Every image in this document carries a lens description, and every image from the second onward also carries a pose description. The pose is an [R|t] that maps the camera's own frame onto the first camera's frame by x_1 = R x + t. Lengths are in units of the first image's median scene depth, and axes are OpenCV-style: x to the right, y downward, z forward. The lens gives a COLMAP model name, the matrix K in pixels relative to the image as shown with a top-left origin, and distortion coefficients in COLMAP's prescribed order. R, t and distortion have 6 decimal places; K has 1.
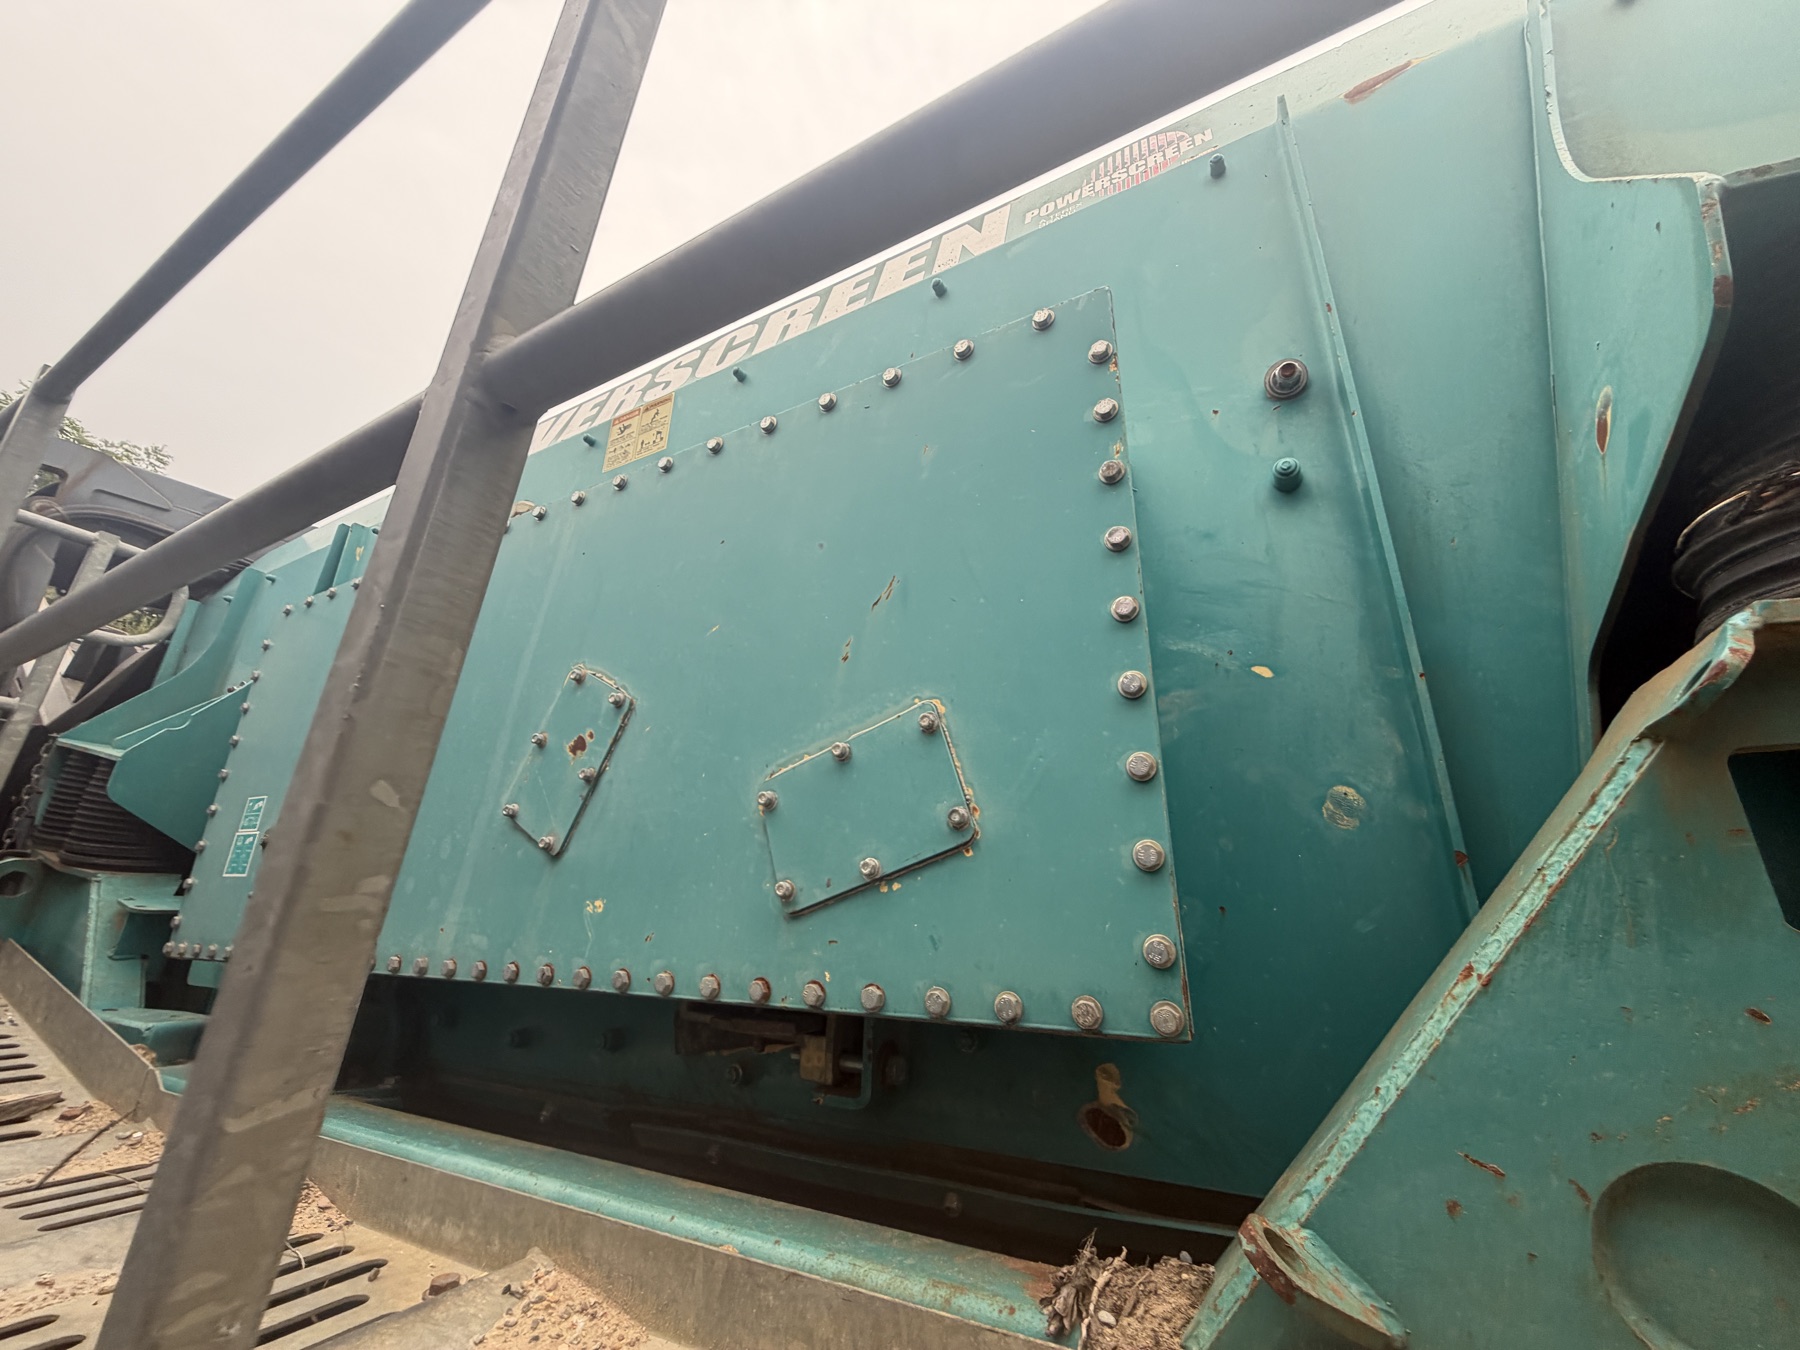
lens RADIAL K [[722.7, 0, 899.2], [0, 722.7, 677.7], [0, 0, 1]] dist [0.000536, 0.000263]
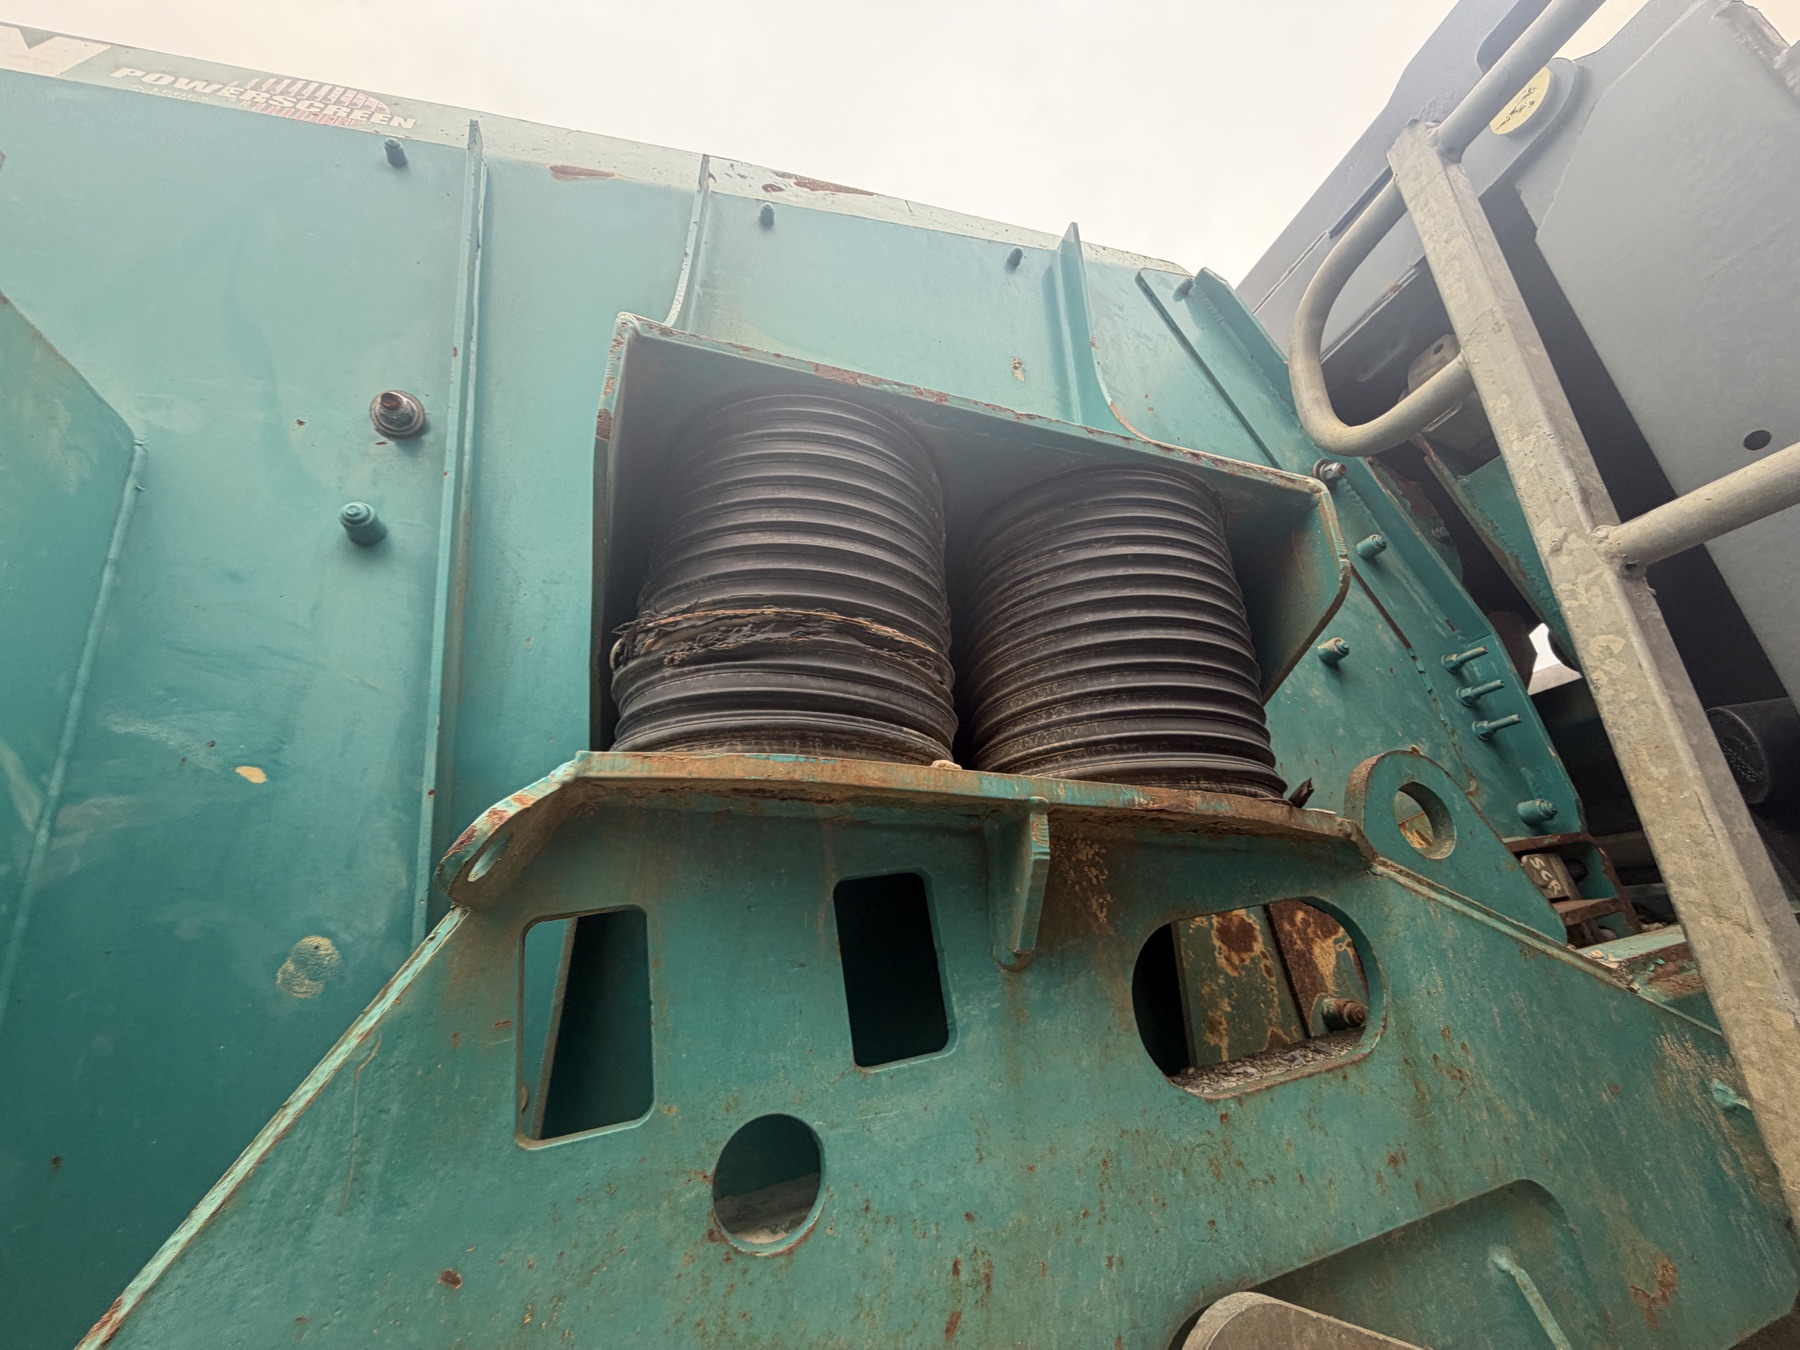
lens RADIAL K [[722.7, 0, 895.1], [0, 722.7, 675.5], [0, 0, 1]] dist [0.000536, 0.000263]
pose [[0.691086, 0.134309, 0.710184, 0.374237], [-0.067291, 0.990271, -0.121797, -0.054487], [-0.719633, 0.036383, 0.693401, 0.031387]]
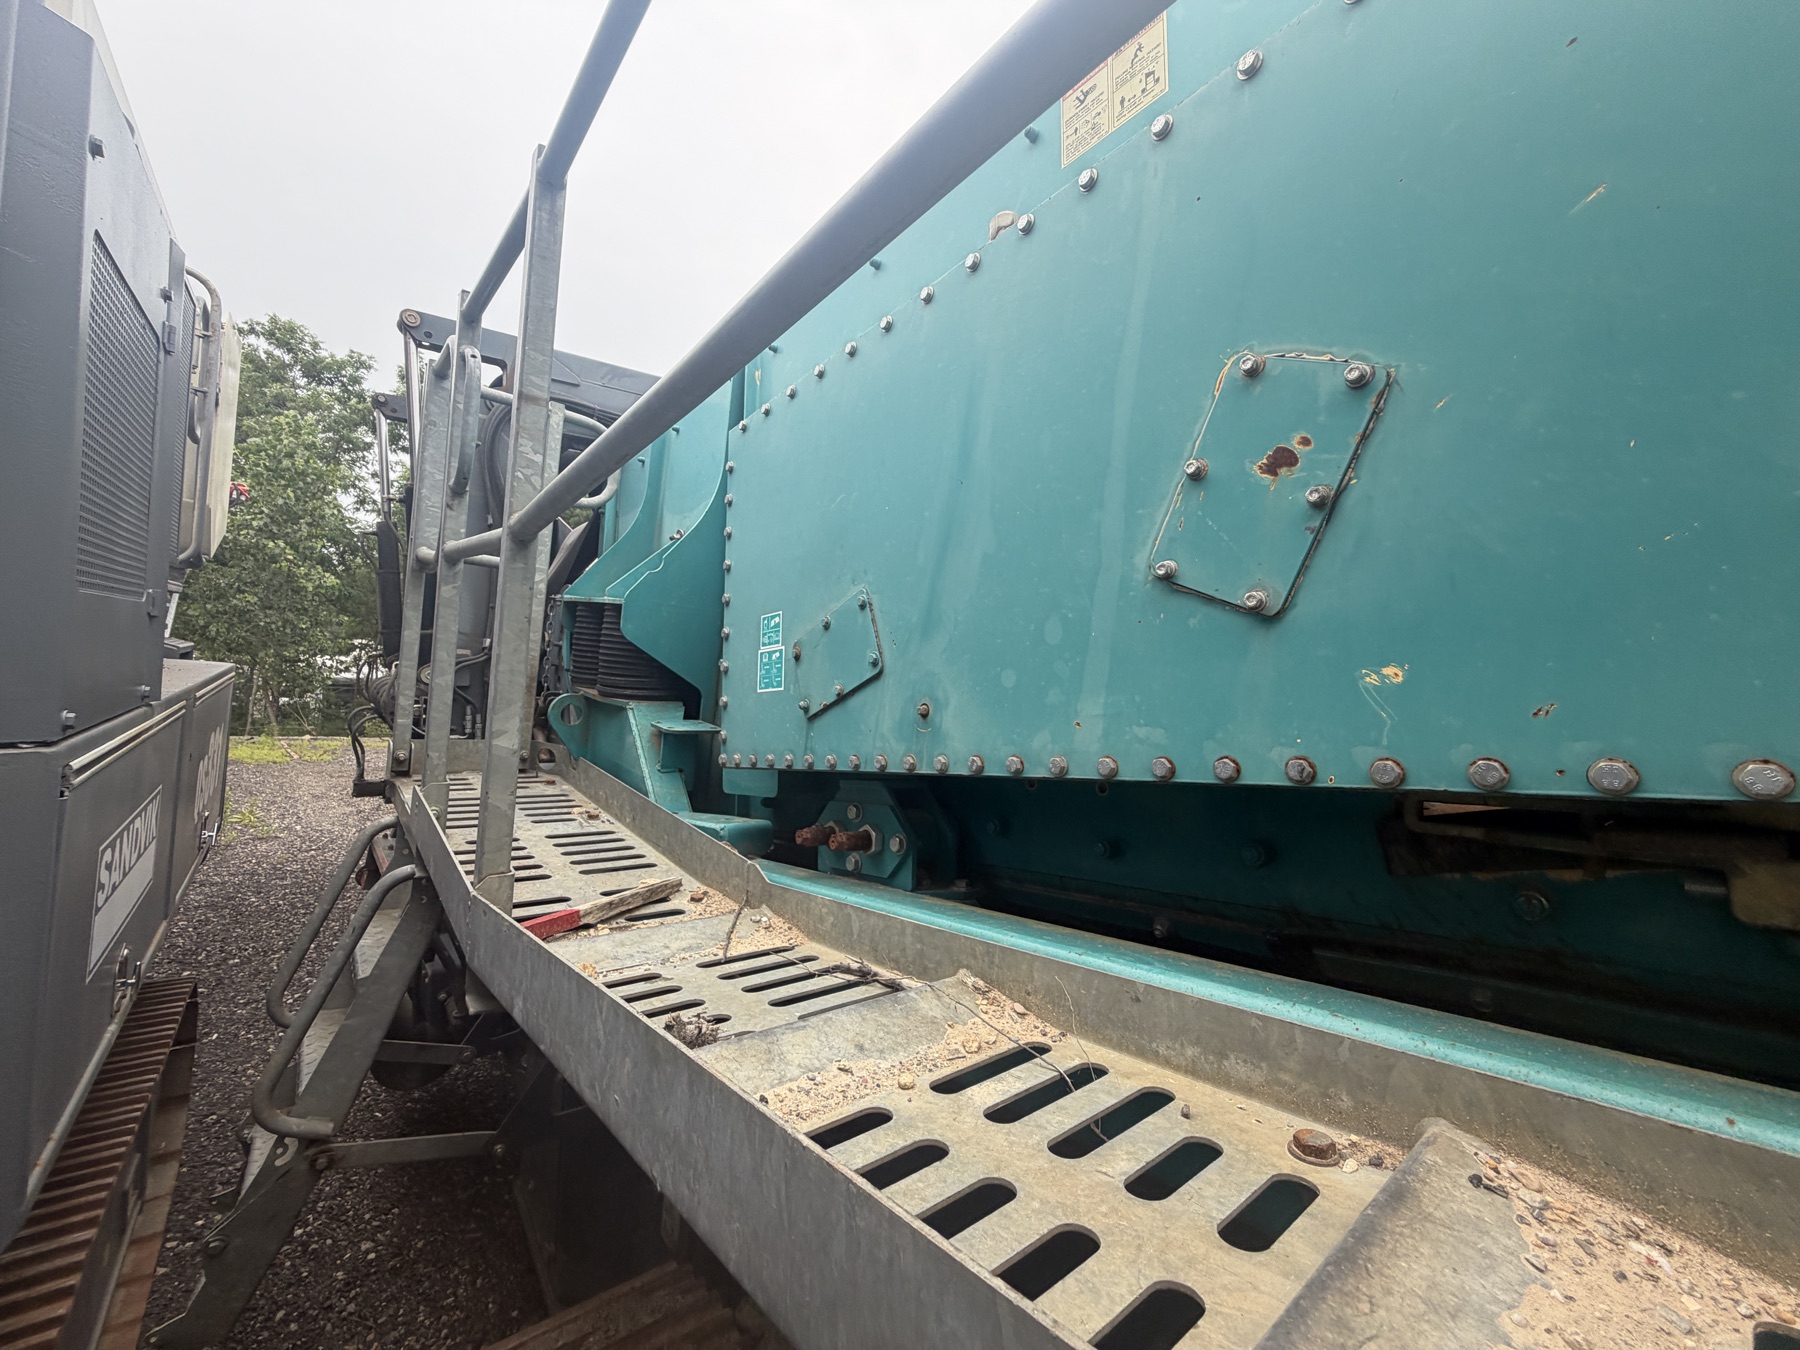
lens RADIAL K [[722.7, 0, 901.8], [0, 722.7, 672.5], [0, 0, 1]] dist [0.000536, 0.000263]
pose [[0.933730, -0.055876, -0.353589, -0.566647], [0.132133, 0.971790, 0.195359, 0.110864], [0.332699, -0.229133, 0.914773, 0.204500]]
